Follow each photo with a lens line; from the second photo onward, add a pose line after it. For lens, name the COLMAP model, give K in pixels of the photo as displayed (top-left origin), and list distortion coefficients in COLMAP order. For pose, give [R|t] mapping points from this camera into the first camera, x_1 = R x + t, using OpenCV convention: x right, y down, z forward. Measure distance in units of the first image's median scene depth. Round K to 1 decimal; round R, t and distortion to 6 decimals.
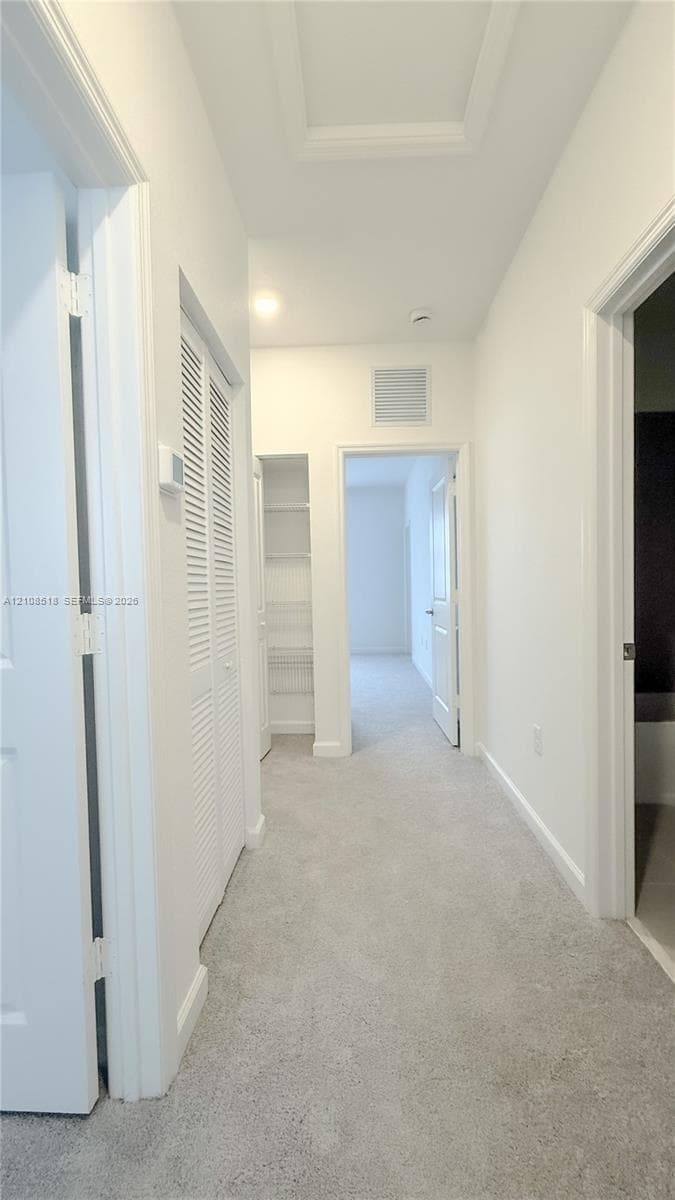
lens RADIAL K [[477.3, 0, 338.6], [0, 477.3, 599.5], [0, 0, 1]] dist [0.000036, -0.000146]
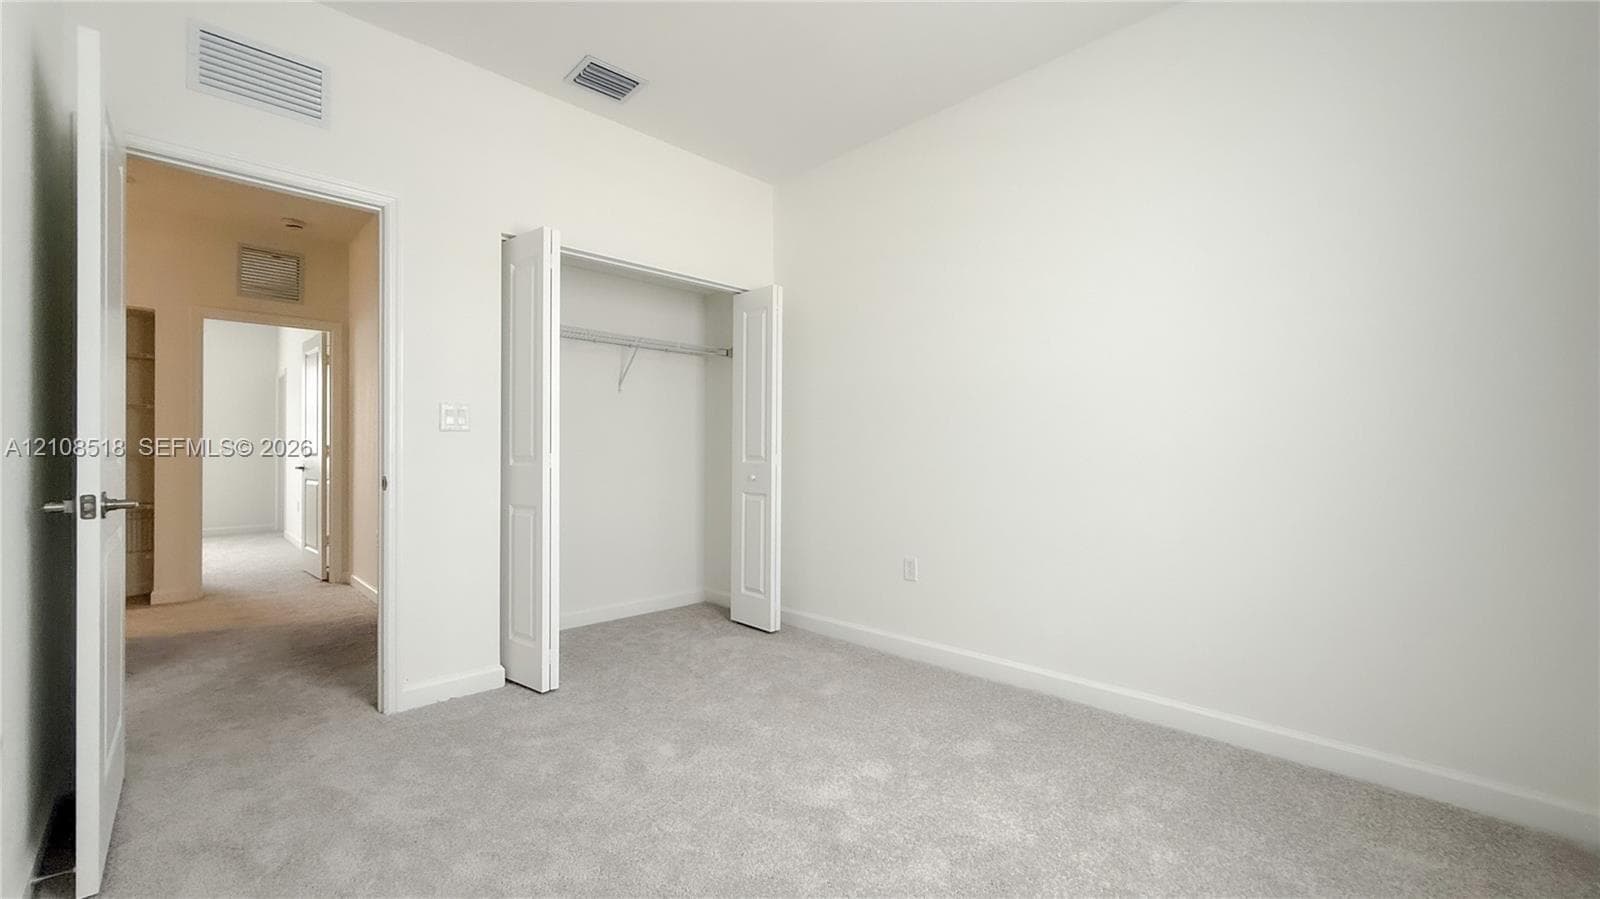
lens RADIAL K [[636.4, 0, 800.6], [0, 636.4, 449.6], [0, 0, 1]] dist [0.000036, -0.000146]
pose [[0.679457, 0.026605, 0.733233, -0.109108], [0.002392, 0.999257, -0.038473, 0.043252], [-0.733712, 0.027894, 0.678888, -0.880396]]
